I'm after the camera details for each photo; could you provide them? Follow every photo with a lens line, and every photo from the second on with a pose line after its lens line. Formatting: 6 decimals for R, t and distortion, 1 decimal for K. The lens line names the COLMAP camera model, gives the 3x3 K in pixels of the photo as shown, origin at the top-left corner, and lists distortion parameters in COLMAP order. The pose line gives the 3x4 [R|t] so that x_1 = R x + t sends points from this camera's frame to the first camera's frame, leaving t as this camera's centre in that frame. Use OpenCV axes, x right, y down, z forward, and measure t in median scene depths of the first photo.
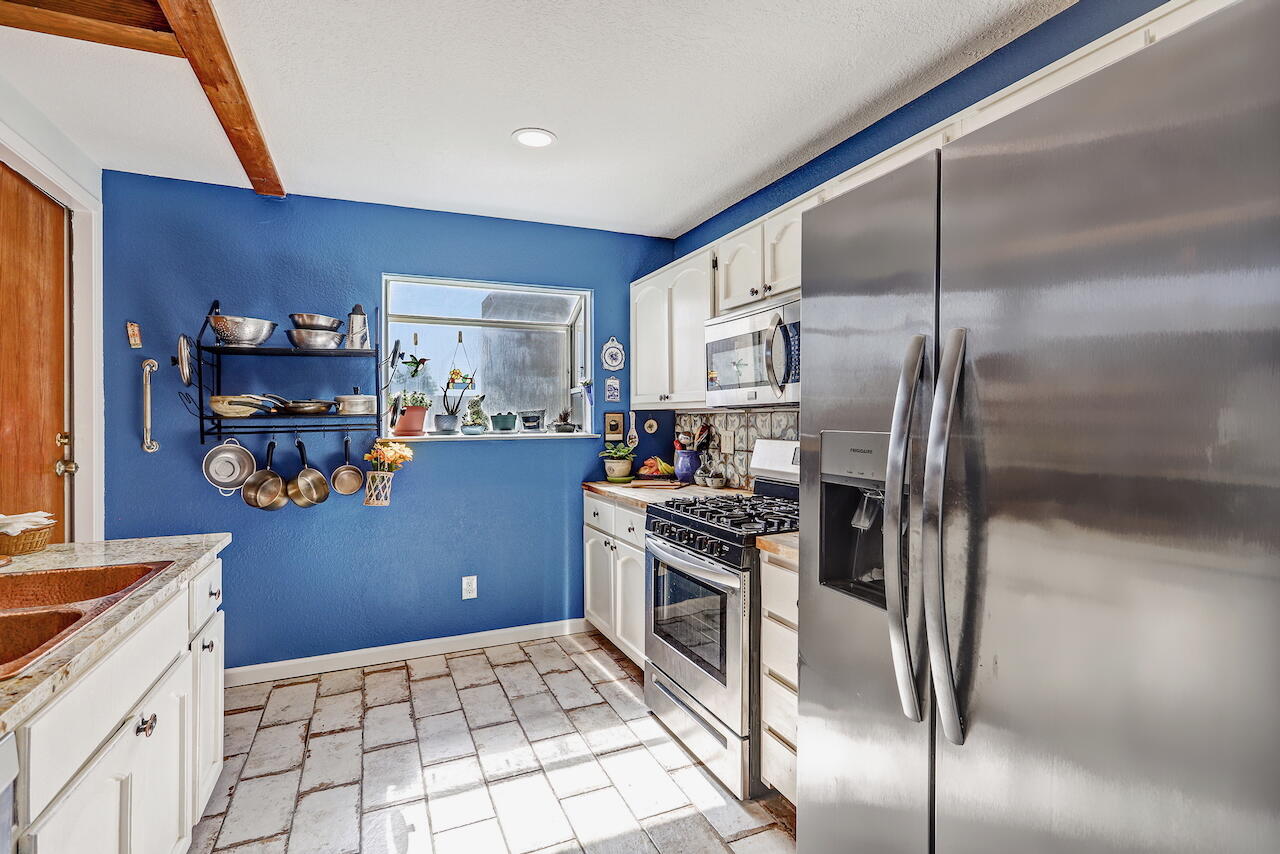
lens RADIAL K [[612.5, 0, 638.5], [0, 612.5, 422.0], [0, 0, 1]] dist [-0.001724, -0.000146]
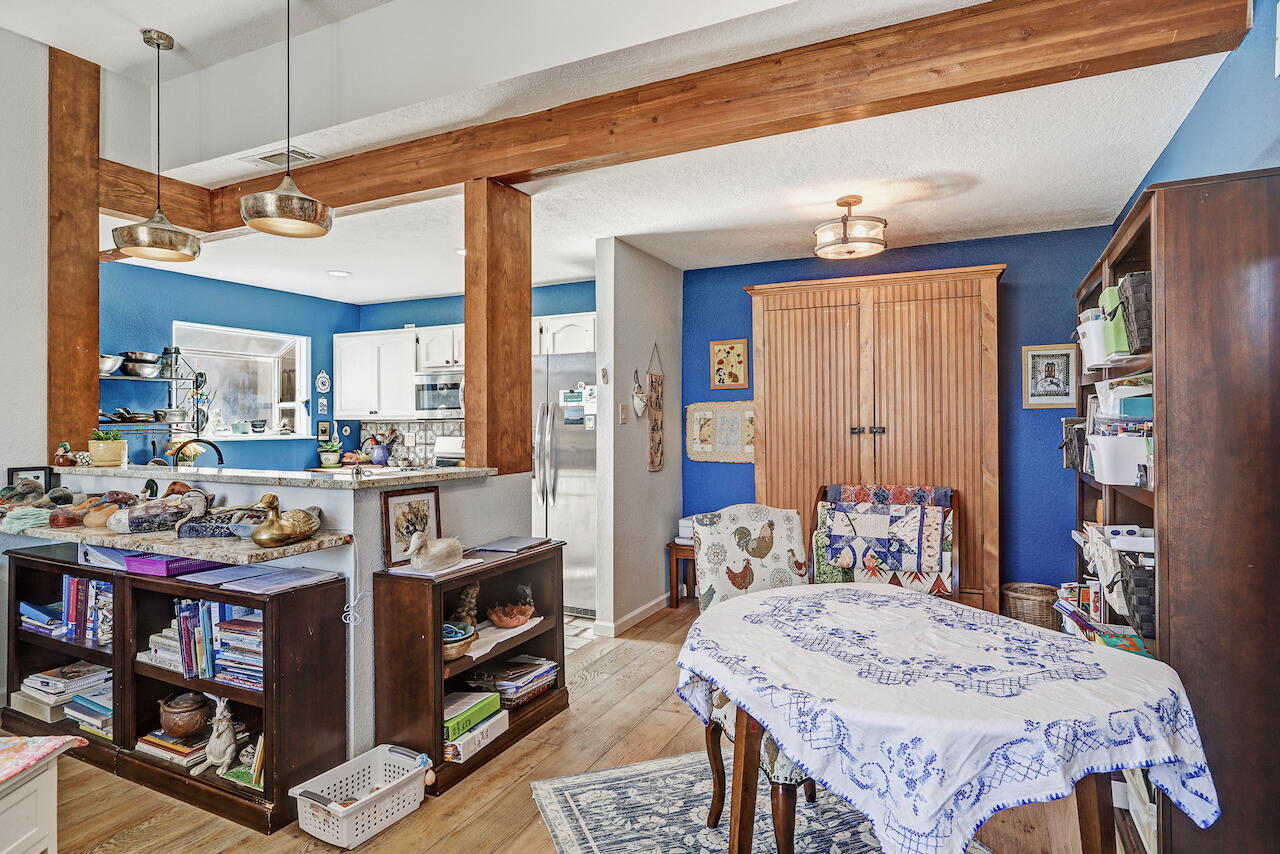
lens RADIAL K [[699.8, 0, 638.6], [0, 699.8, 424.7], [0, 0, 1]] dist [-0.013148, -0.000476]
pose [[0.762792, 0.000681, 0.646644, -0.561074], [0.003996, 0.999975, -0.005767, 0.005268], [-0.646632, 0.006983, 0.762770, -0.791875]]
